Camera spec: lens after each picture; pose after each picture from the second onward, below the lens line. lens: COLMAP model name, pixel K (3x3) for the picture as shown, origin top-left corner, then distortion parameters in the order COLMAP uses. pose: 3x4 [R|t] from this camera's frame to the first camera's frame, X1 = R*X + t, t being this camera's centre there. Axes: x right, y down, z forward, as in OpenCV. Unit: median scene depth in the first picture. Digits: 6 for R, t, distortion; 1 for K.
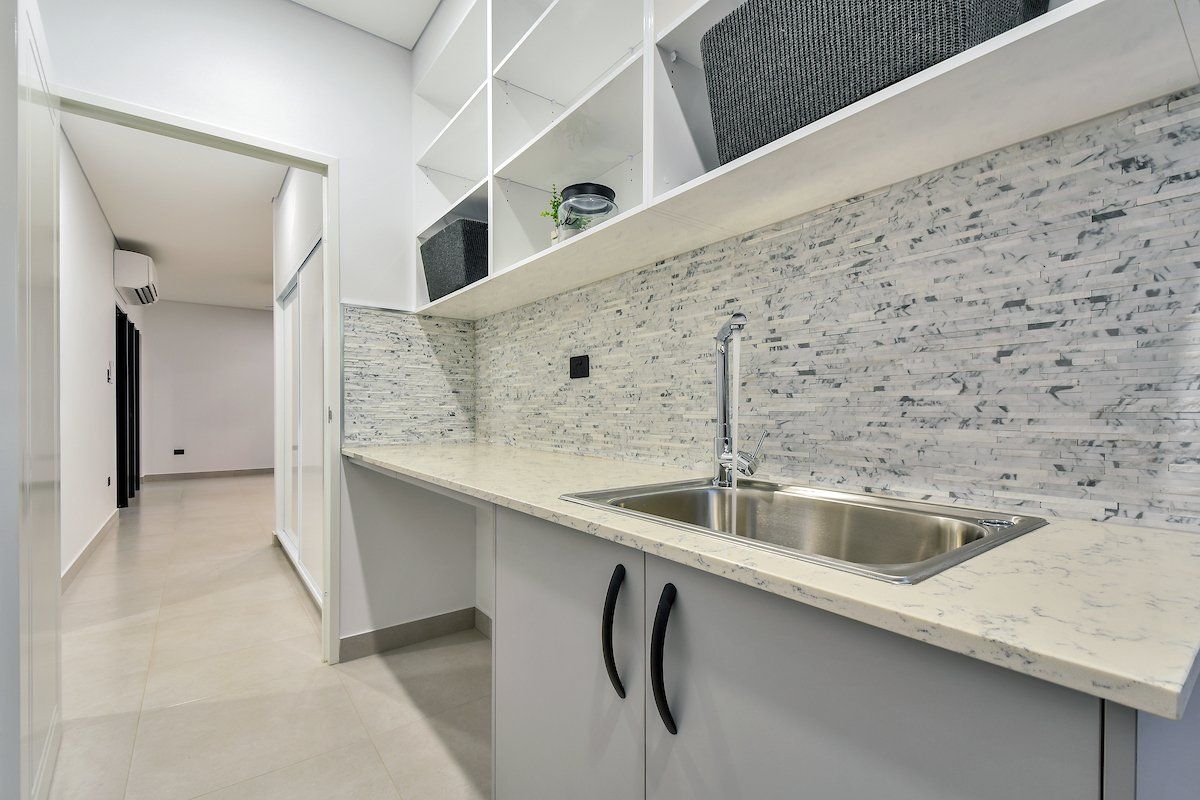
lens RADIAL K [[523.7, 0, 598.7], [0, 523.7, 402.1], [0, 0, 1]] dist [0.001832, -0.000232]
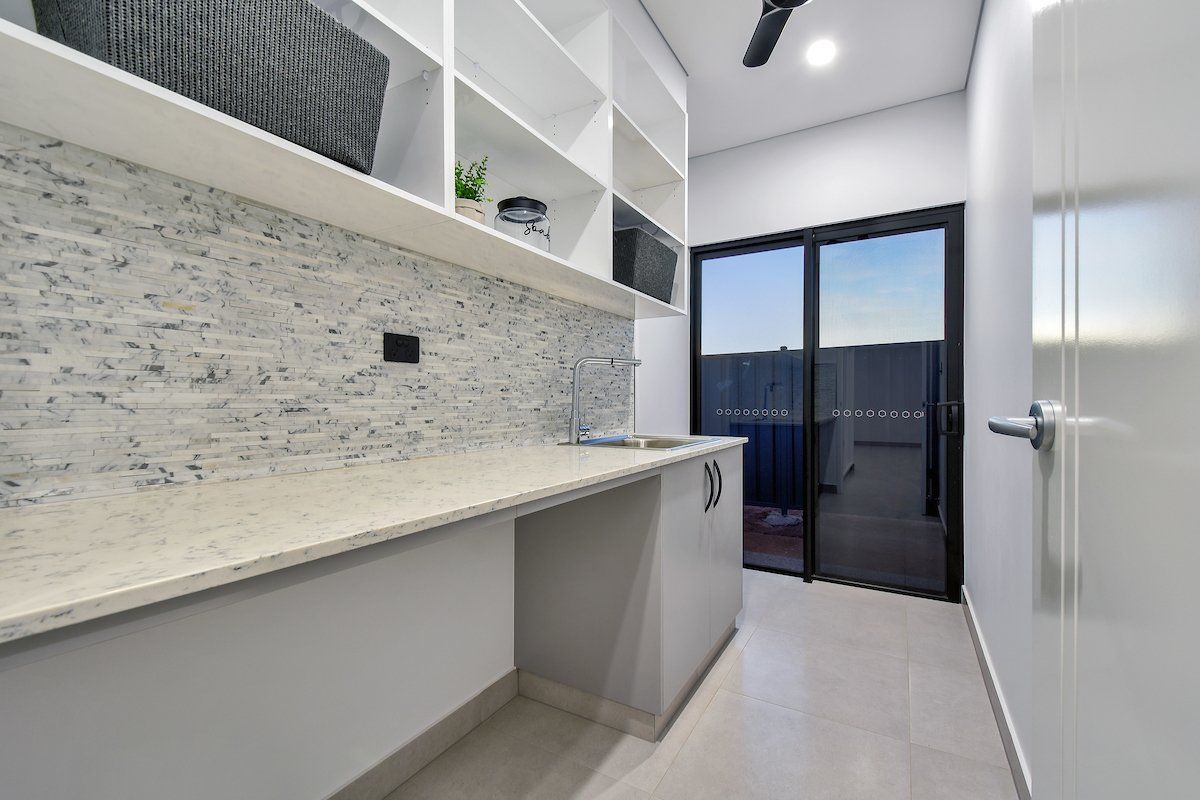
lens RADIAL K [[523.7, 0, 603.3], [0, 523.7, 398.5], [0, 0, 1]] dist [0.001832, -0.000232]
pose [[-0.409197, 0.011509, 0.912373, -1.049310], [-0.005315, 0.999873, -0.014997, 0.022326], [-0.912430, -0.010986, -0.409084, 1.244217]]
